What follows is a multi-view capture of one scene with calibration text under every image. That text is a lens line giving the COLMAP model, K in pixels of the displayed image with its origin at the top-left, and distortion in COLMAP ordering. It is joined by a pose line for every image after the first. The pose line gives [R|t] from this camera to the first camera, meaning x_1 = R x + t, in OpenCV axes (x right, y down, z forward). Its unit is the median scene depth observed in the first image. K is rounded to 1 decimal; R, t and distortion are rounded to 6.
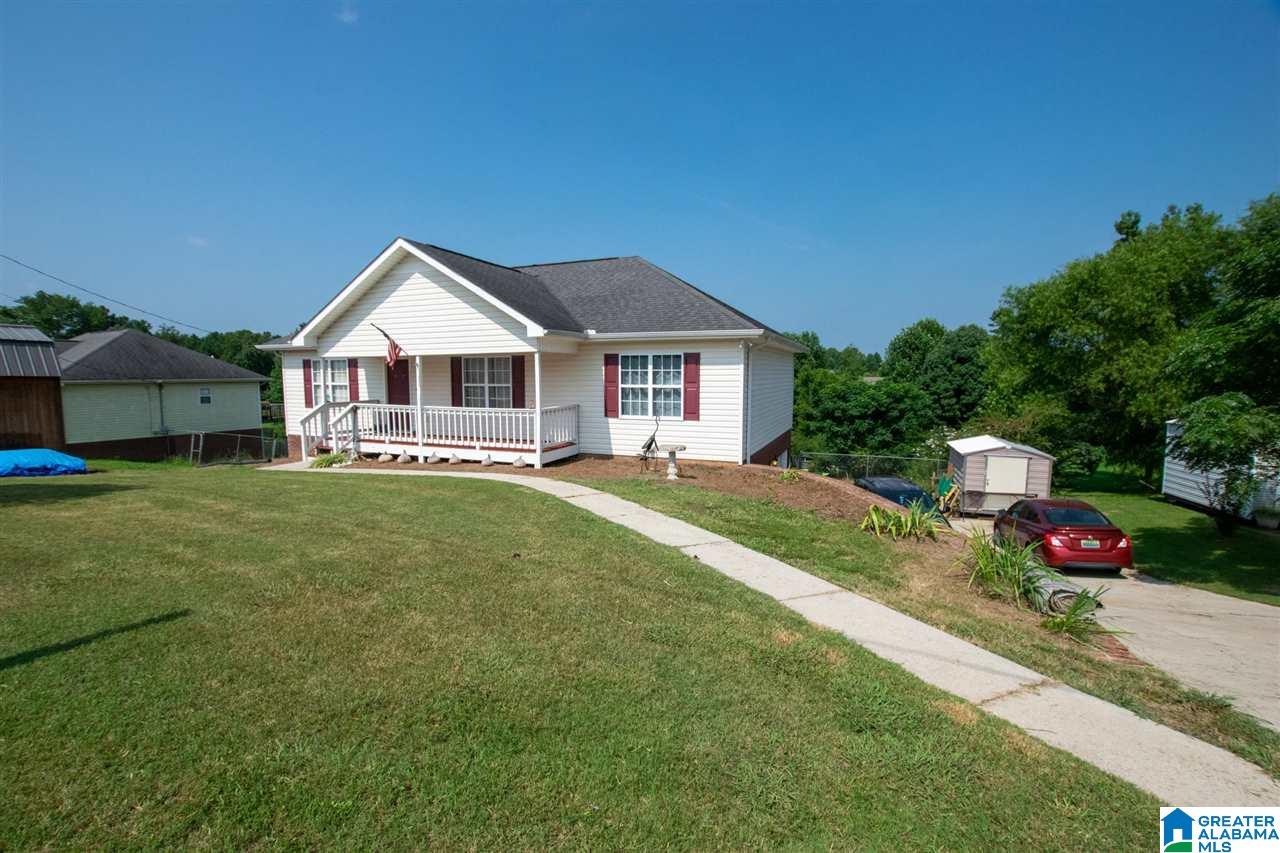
lens RADIAL K [[563.2, 0, 633.4], [0, 563.2, 424.8], [0, 0, 1]] dist [-0.034539, 0.005056]
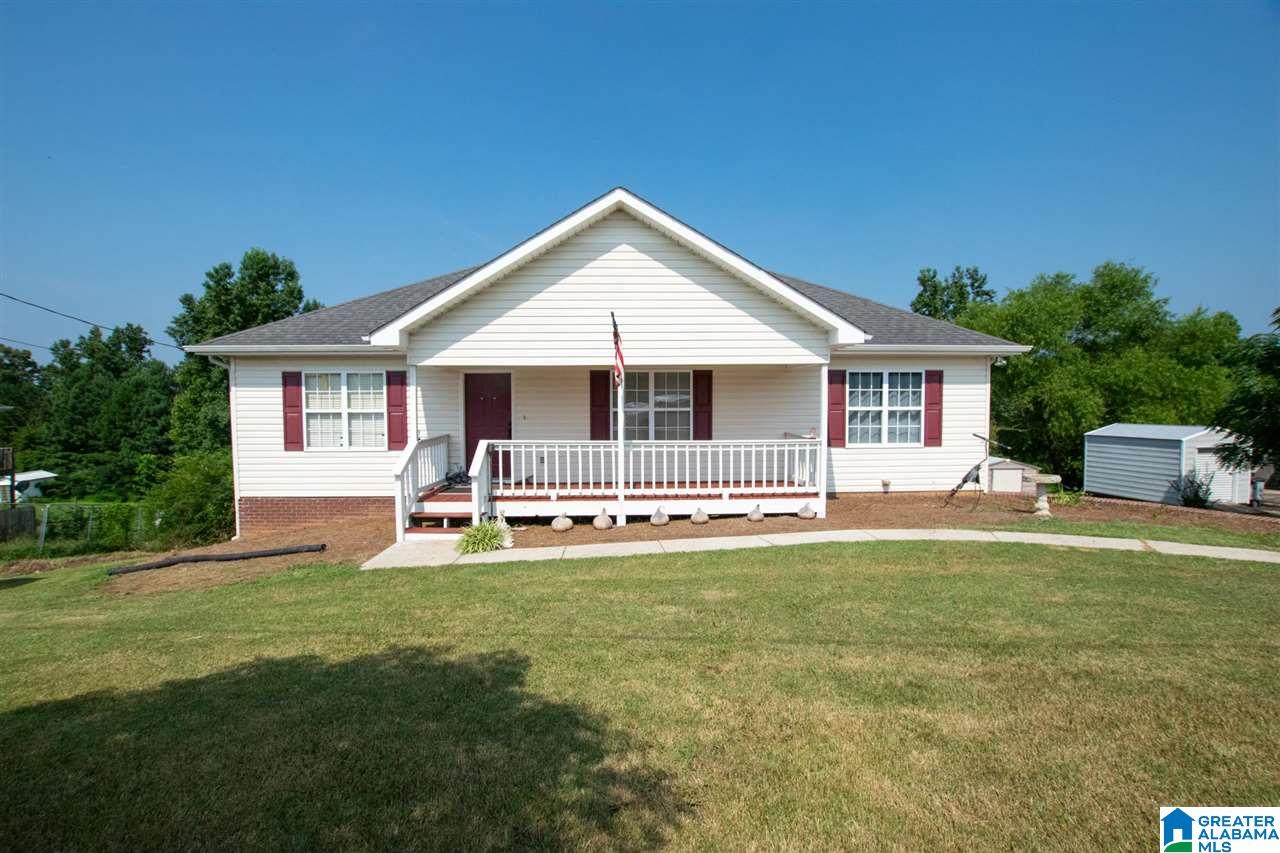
lens RADIAL K [[563.2, 0, 633.6], [0, 563.2, 427.1], [0, 0, 1]] dist [-0.034539, 0.005056]
pose [[0.907633, -0.022476, 0.419163, -0.607472], [0.041254, 0.998508, -0.035788, -0.023346], [-0.417733, 0.049774, 0.907205, 0.354978]]
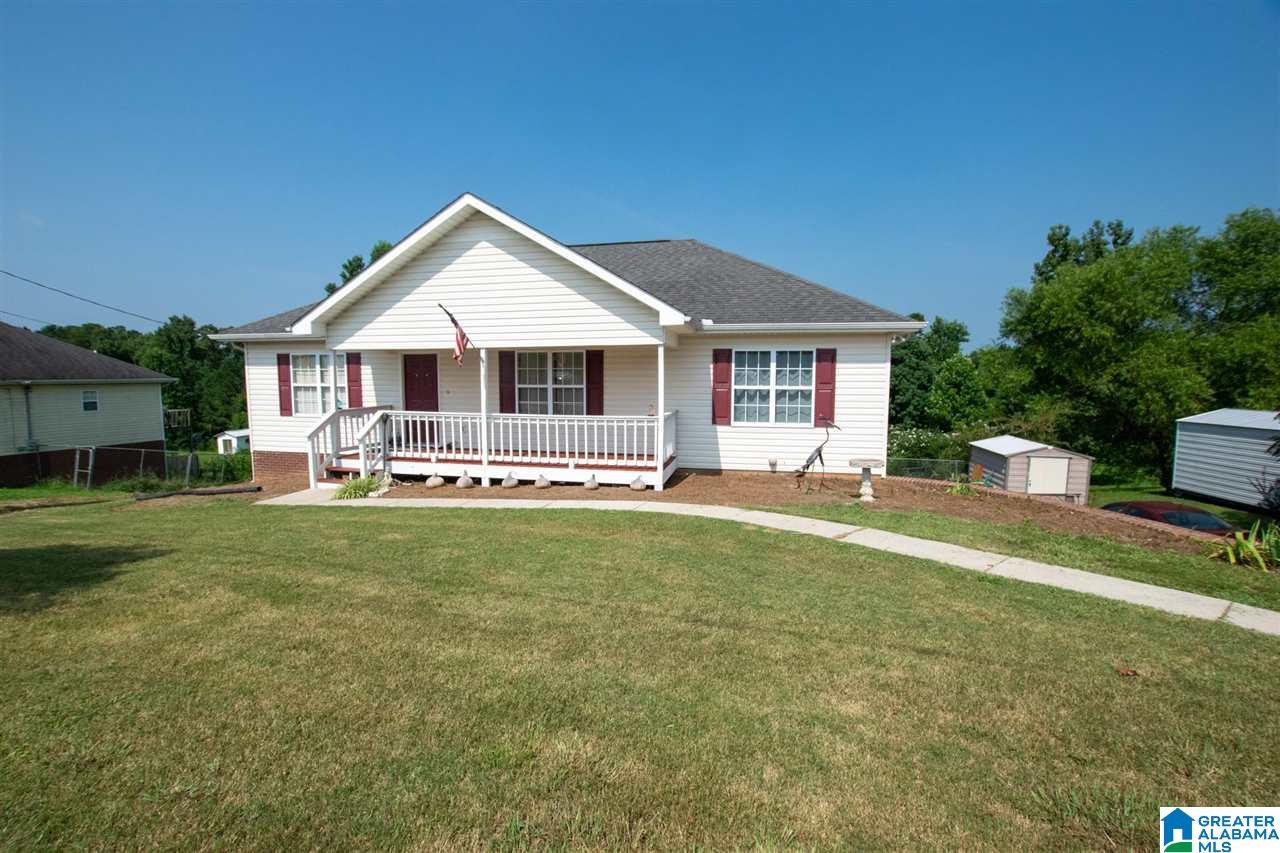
lens RADIAL K [[563.2, 0, 634.2], [0, 563.2, 425.6], [0, 0, 1]] dist [-0.034539, 0.005056]
pose [[0.984350, -0.014008, 0.175668, -0.293414], [0.014007, 0.999901, 0.001249, -0.013743], [-0.175668, 0.001231, 0.984449, 0.184603]]
